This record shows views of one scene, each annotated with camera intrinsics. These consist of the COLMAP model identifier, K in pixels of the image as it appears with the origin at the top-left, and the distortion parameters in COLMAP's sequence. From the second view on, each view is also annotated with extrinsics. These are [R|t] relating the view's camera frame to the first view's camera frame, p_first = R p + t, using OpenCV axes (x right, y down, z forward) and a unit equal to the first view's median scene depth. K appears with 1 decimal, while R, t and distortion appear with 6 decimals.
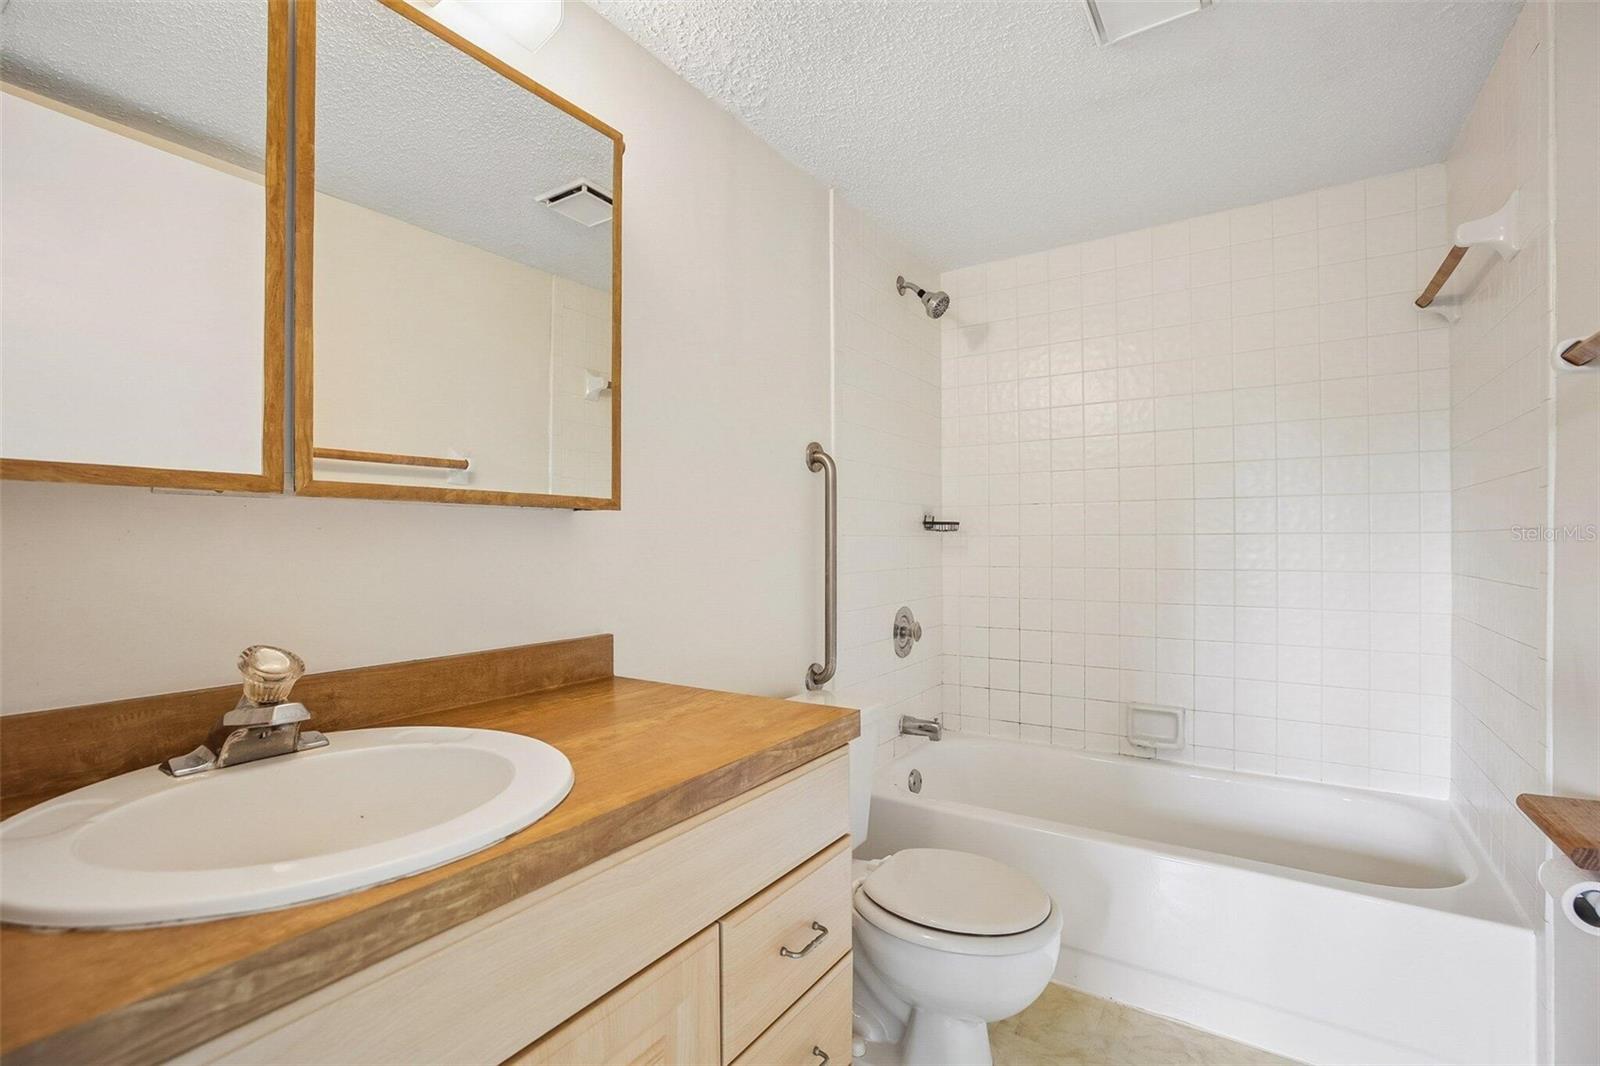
lens RADIAL K [[711.4, 0, 800.1], [0, 711.4, 532.2], [0, 0, 1]] dist [-0.042623, 0.014225]
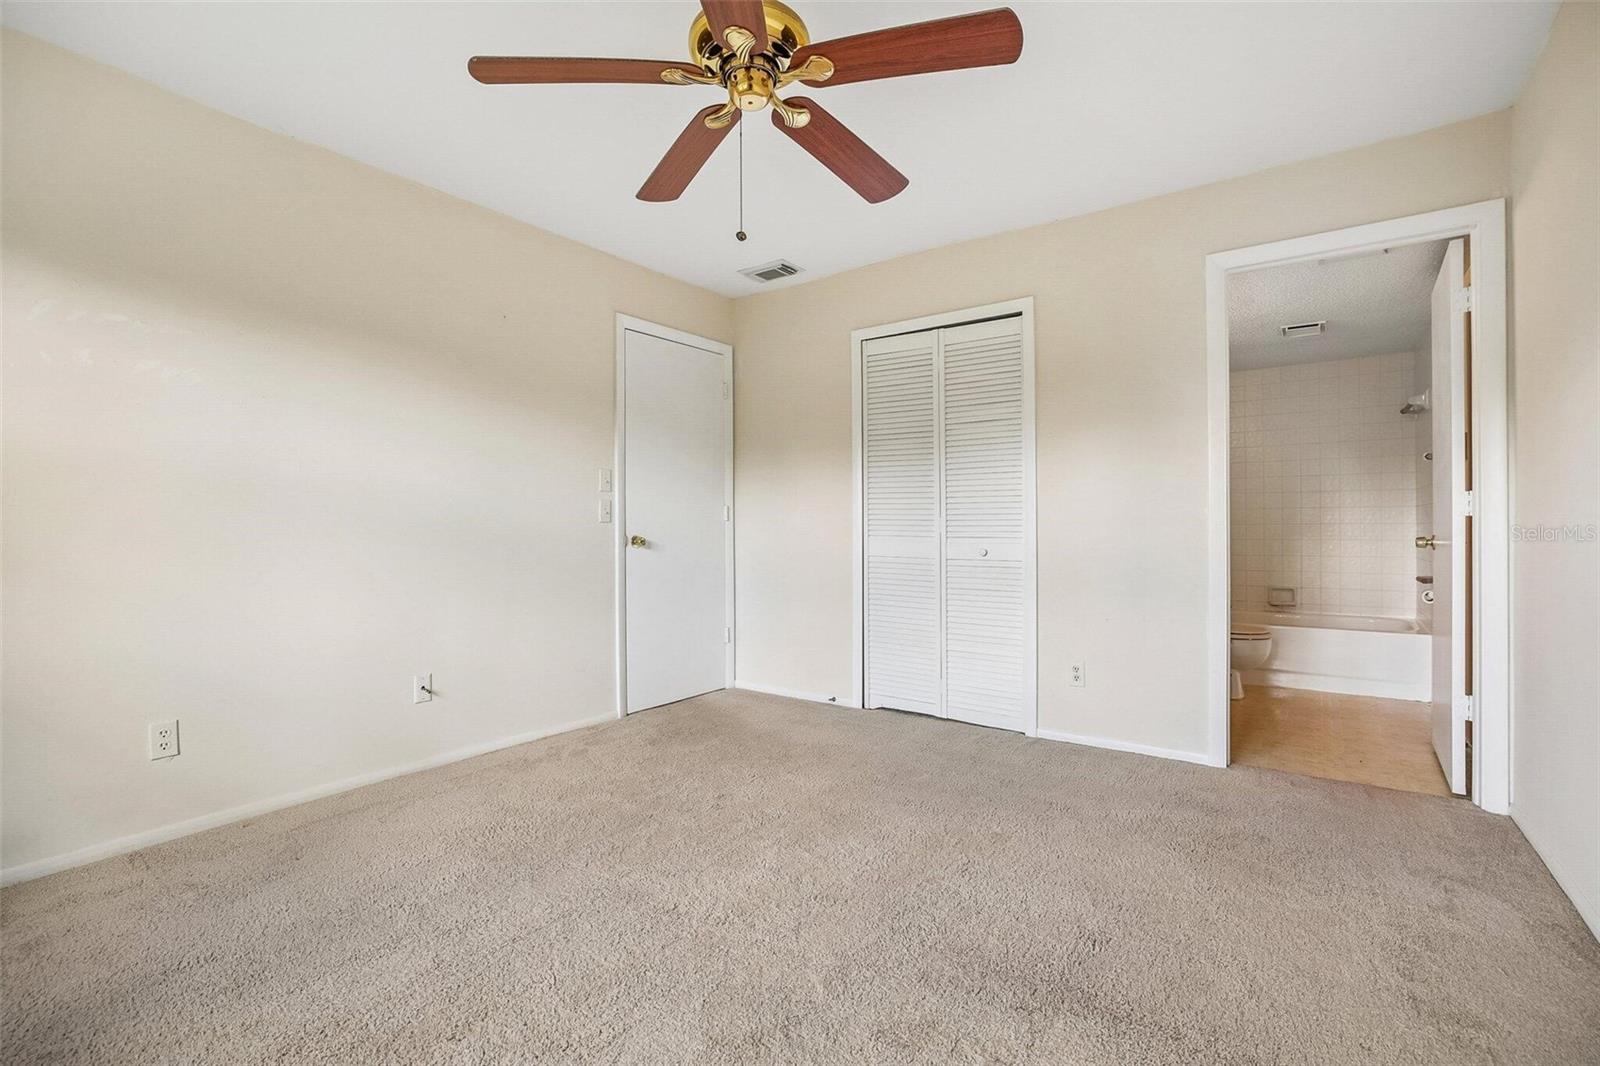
lens RADIAL K [[711.4, 0, 797.8], [0, 711.4, 520.6], [0, 0, 1]] dist [-0.042623, 0.014225]
pose [[0.998889, 0.004584, -0.046900, -0.913825], [-0.004656, 0.999988, -0.001440, 0.053437], [0.046893, 0.001656, 0.998899, -1.260822]]
